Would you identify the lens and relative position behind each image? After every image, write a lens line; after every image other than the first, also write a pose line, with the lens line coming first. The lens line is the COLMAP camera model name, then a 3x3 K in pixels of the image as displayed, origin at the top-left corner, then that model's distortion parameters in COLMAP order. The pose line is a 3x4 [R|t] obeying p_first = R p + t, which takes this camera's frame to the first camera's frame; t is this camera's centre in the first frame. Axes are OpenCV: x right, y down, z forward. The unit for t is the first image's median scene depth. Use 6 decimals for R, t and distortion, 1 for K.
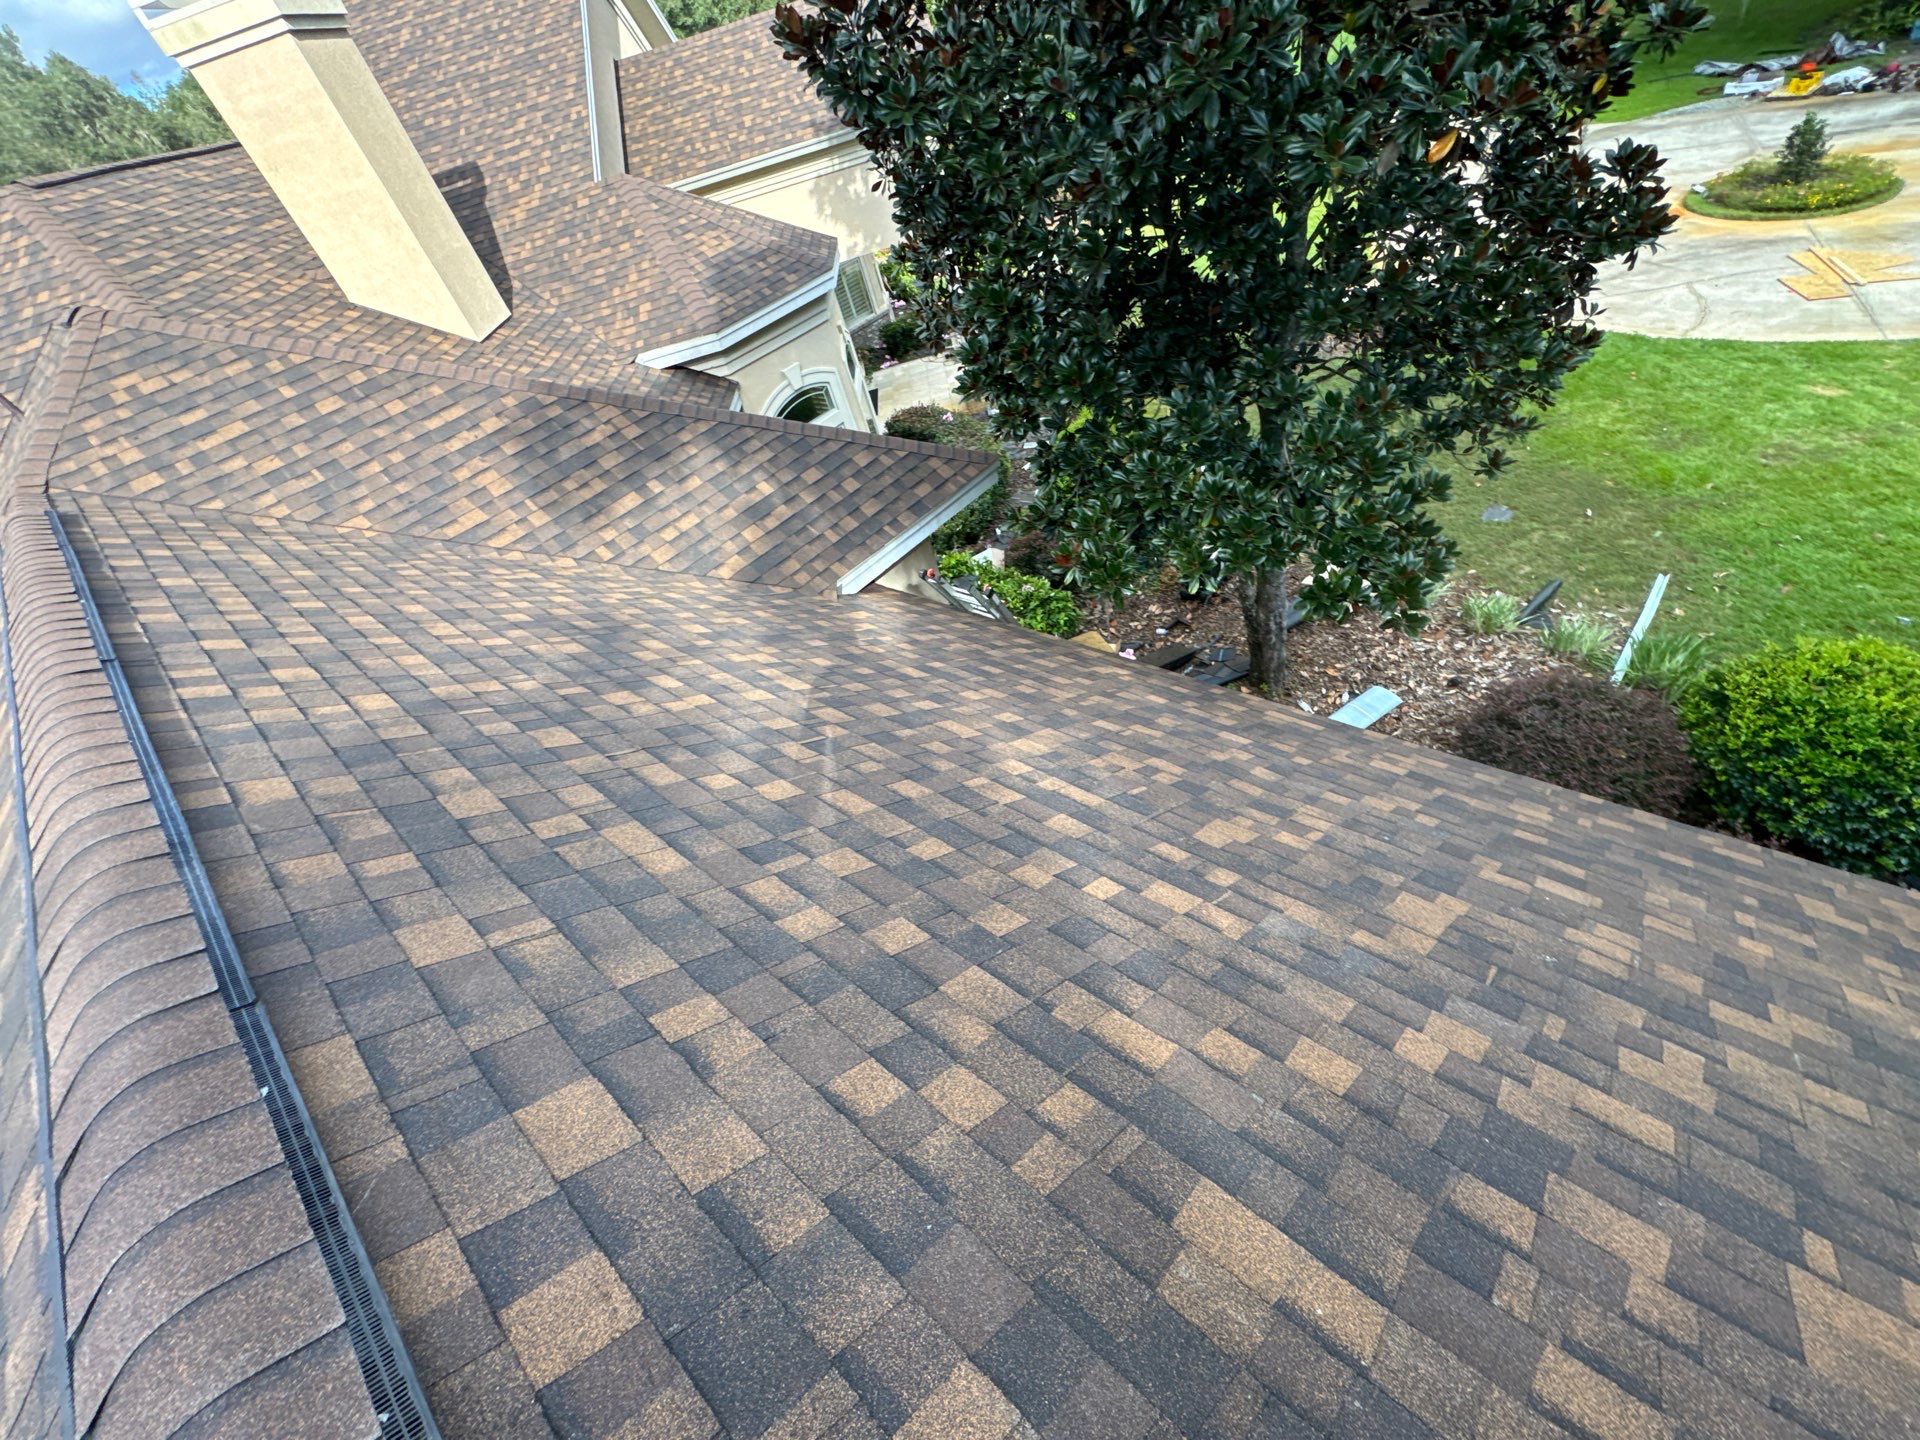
lens RADIAL K [[816.7, 0, 968.8], [0, 816.7, 726.9], [0, 0, 1]] dist [-0.003785, 0.000323]
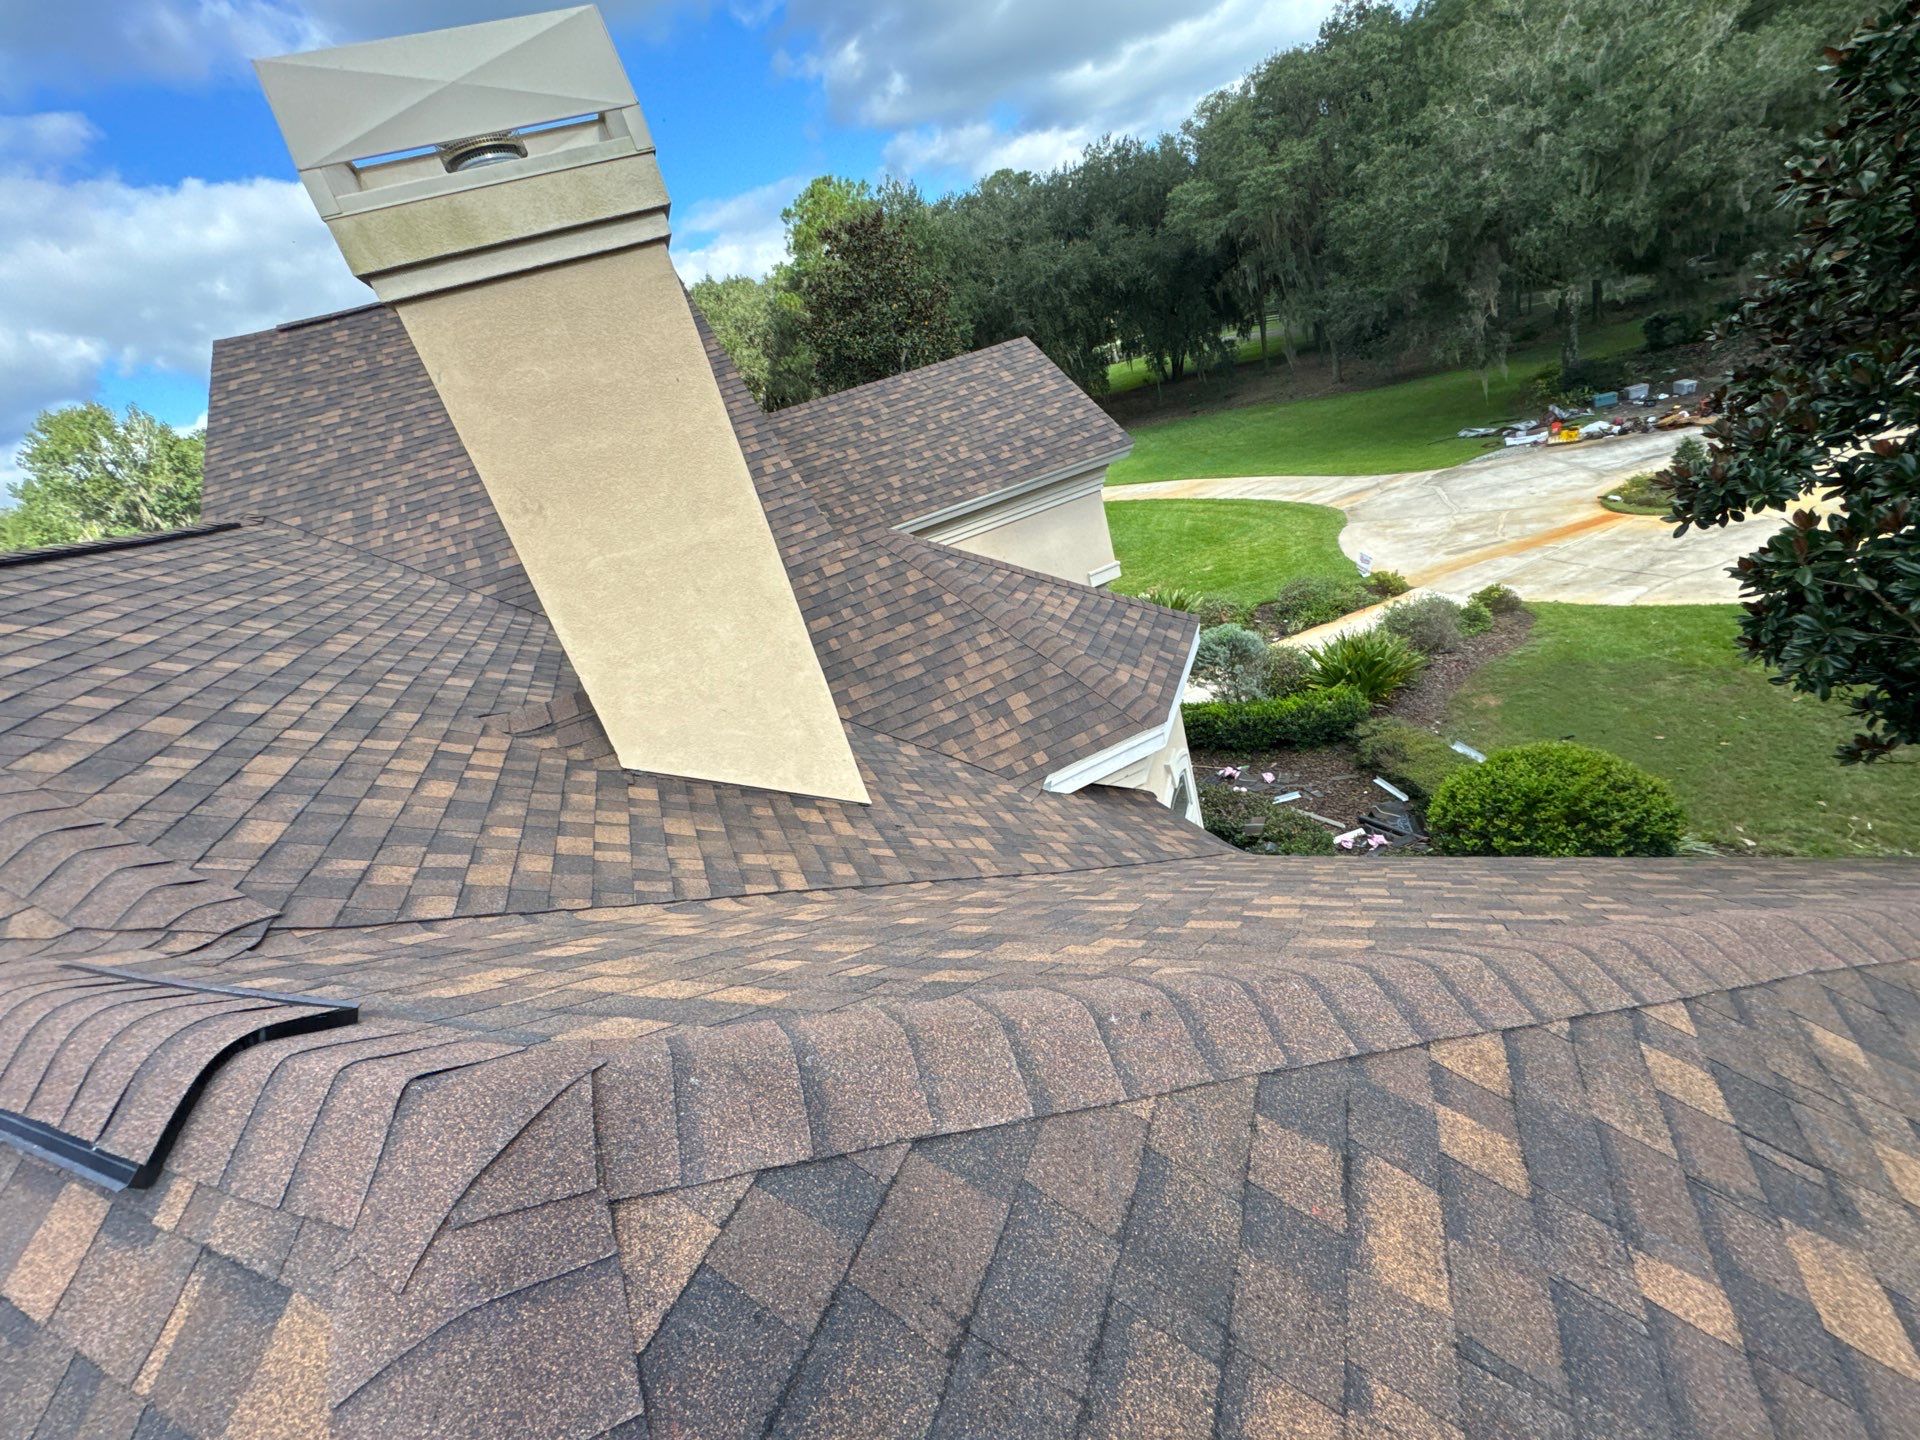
lens RADIAL K [[816.7, 0, 968.8], [0, 816.7, 726.9], [0, 0, 1]] dist [-0.003785, 0.000323]
pose [[0.952674, -0.137251, 0.271246, -0.964689], [0.231805, 0.905242, -0.356094, -0.472225], [-0.196669, 0.402118, 0.894216, 0.773899]]
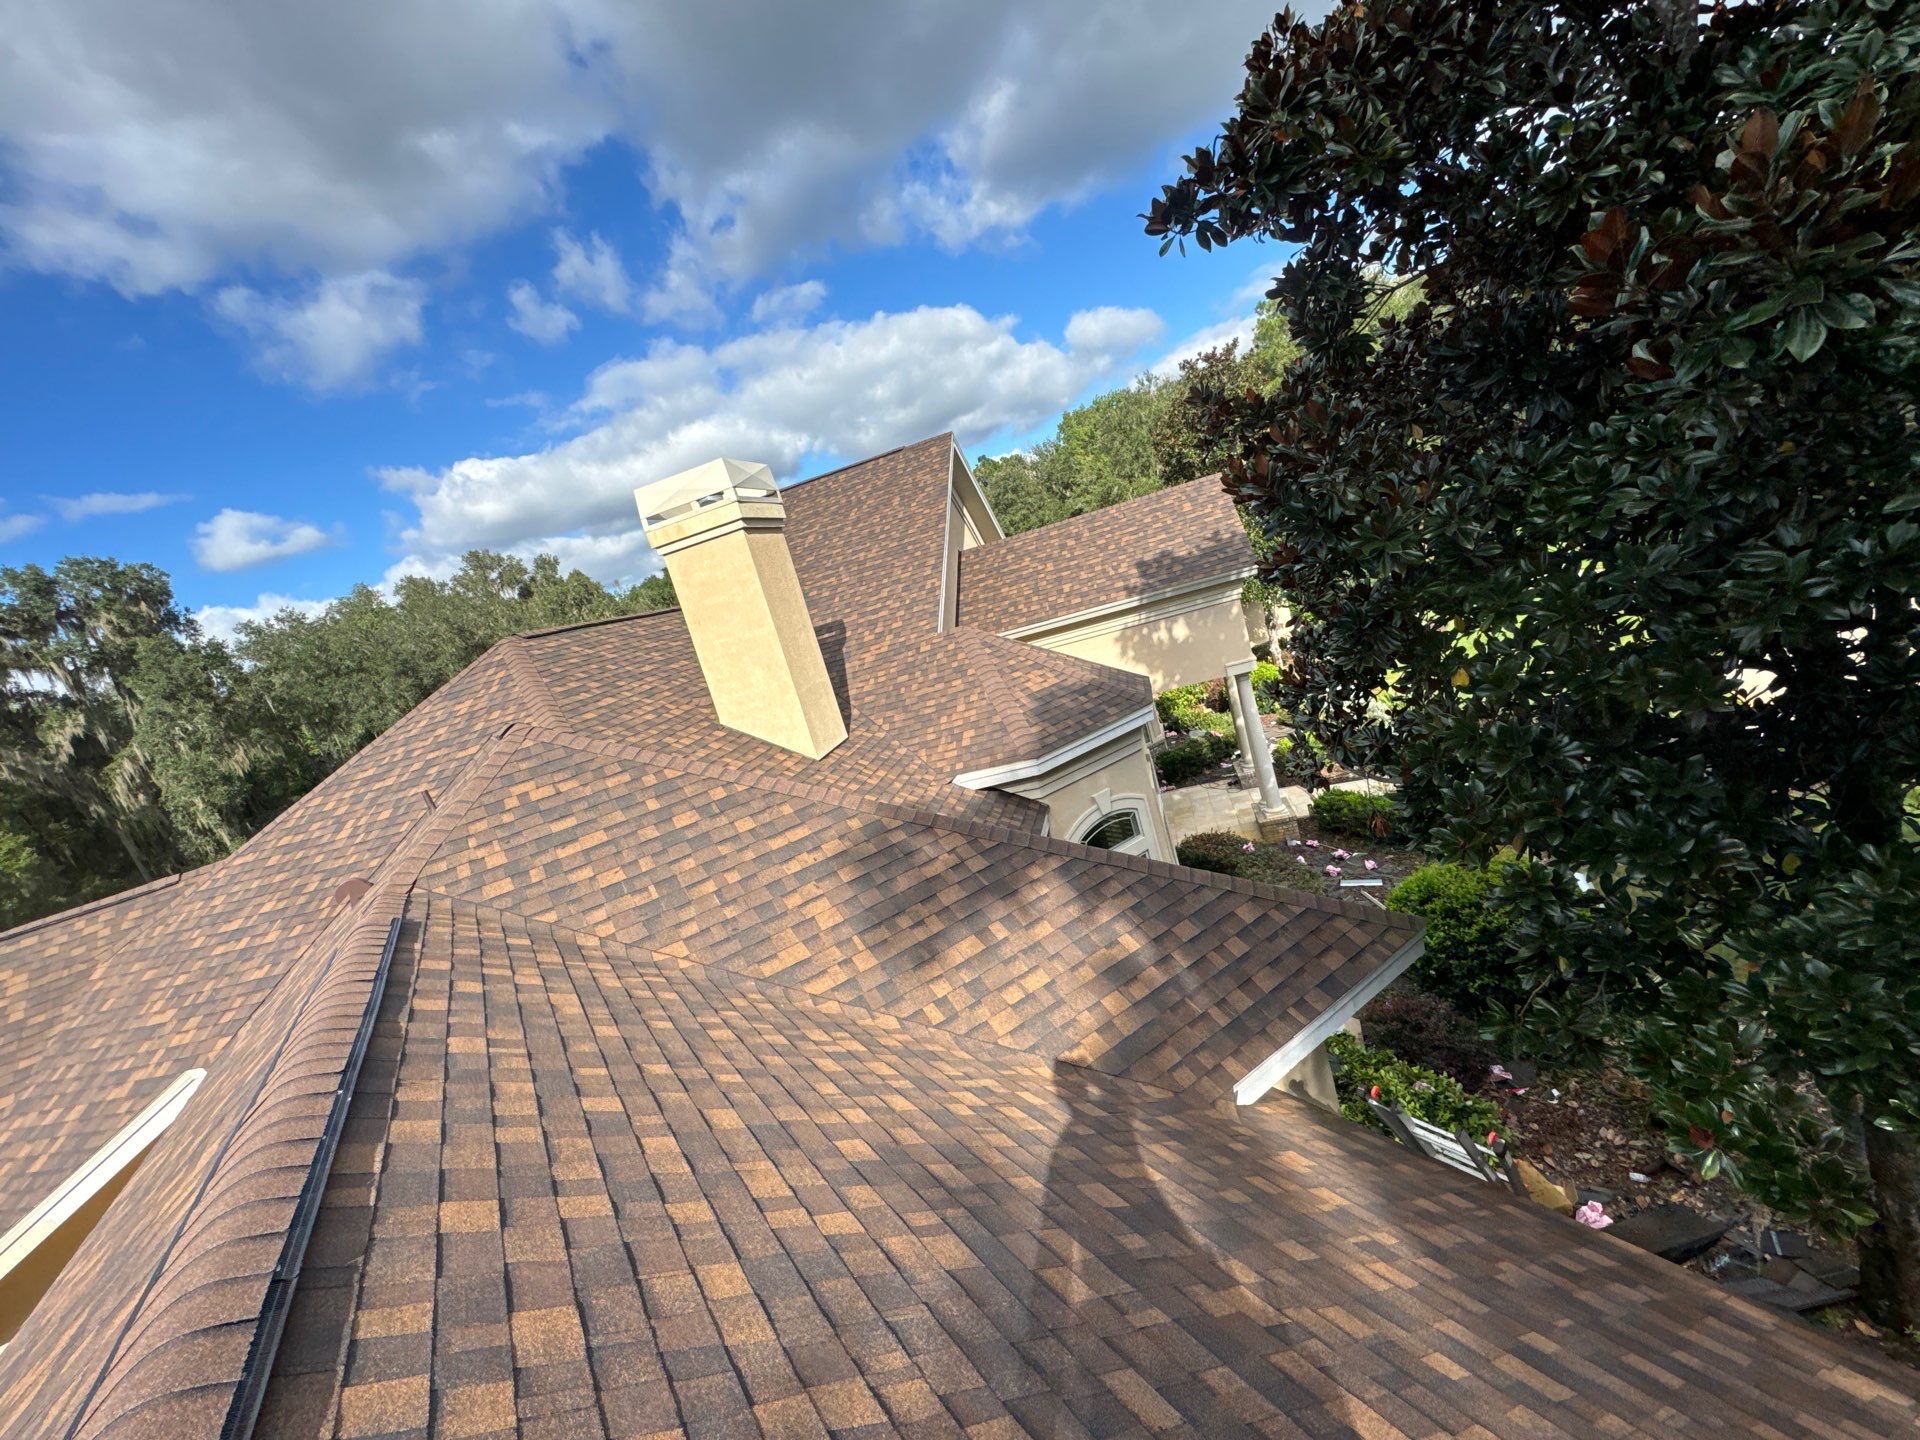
lens RADIAL K [[823.1, 0, 963.9], [0, 823.1, 721.0], [0, 0, 1]] dist [-0.002913, 0.000909]
pose [[0.960723, 0.016710, -0.277006, -0.189832], [-0.145423, 0.880471, -0.451247, -0.100210], [0.236355, 0.473806, 0.848318, 0.186722]]
